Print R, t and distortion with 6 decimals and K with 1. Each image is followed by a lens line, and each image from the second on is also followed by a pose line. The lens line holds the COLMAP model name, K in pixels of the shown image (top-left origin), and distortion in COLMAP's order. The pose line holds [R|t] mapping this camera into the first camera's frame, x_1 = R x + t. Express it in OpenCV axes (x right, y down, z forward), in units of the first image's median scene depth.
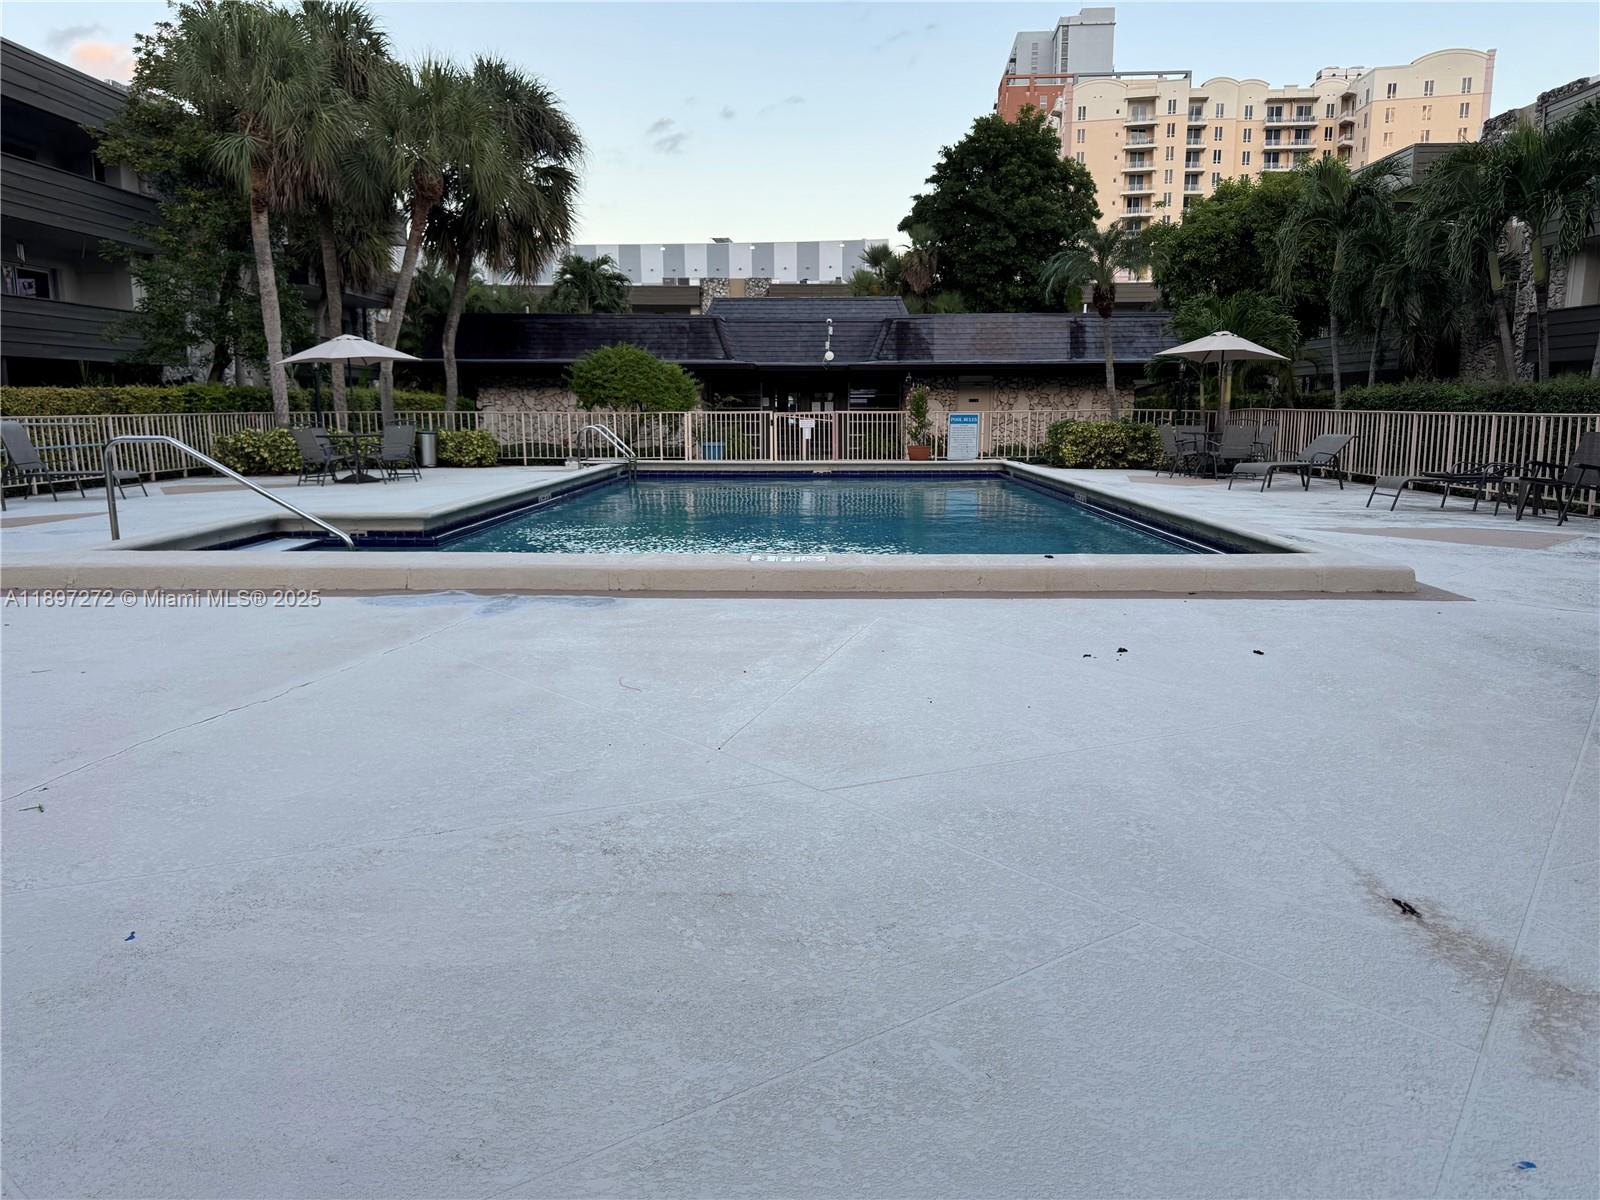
lens RADIAL K [[1123.8, 0, 800.0], [0, 1123.8, 600.0], [0, 0, 1]] dist [0.009396, -0.002982]
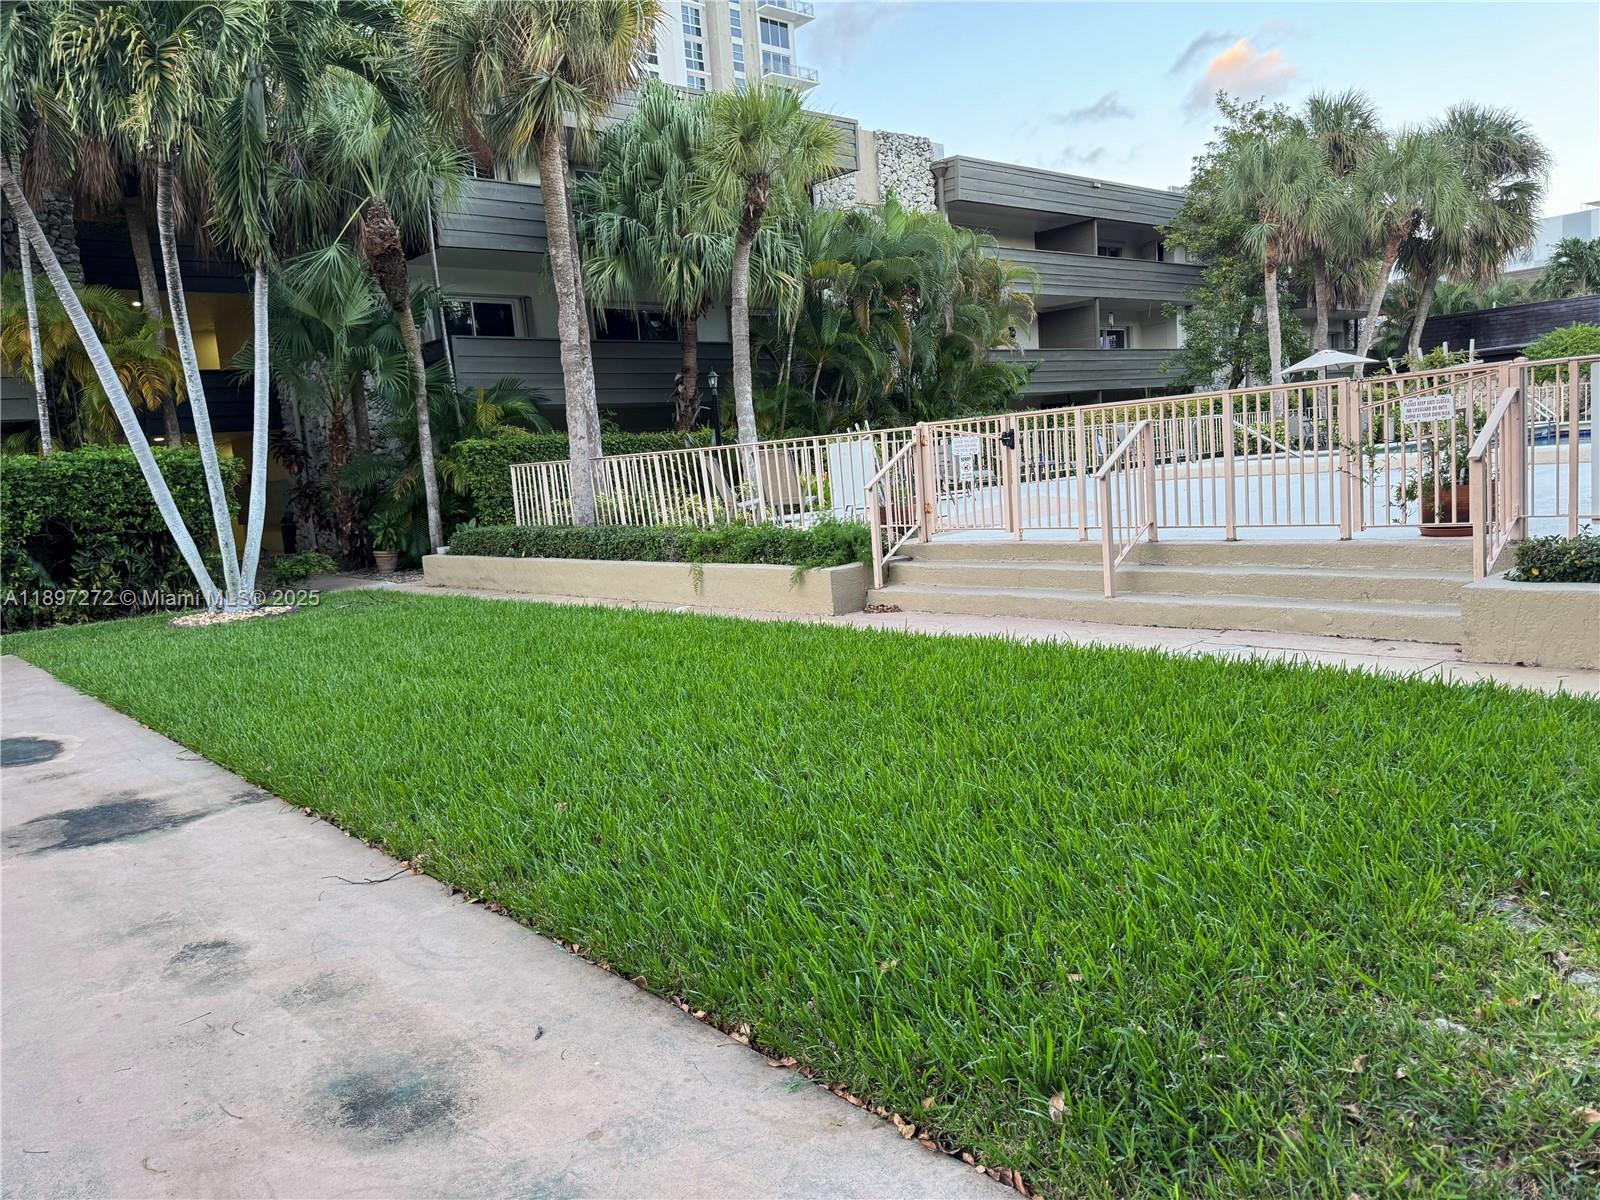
lens RADIAL K [[1123.8, 0, 800.0], [0, 1123.8, 600.0], [0, 0, 1]] dist [0.009396, -0.002982]
pose [[0.675651, 0.039052, -0.736186, 0.154377], [-0.046379, 0.998870, 0.010421, 0.072073], [0.735761, 0.027103, 0.676699, -0.328989]]
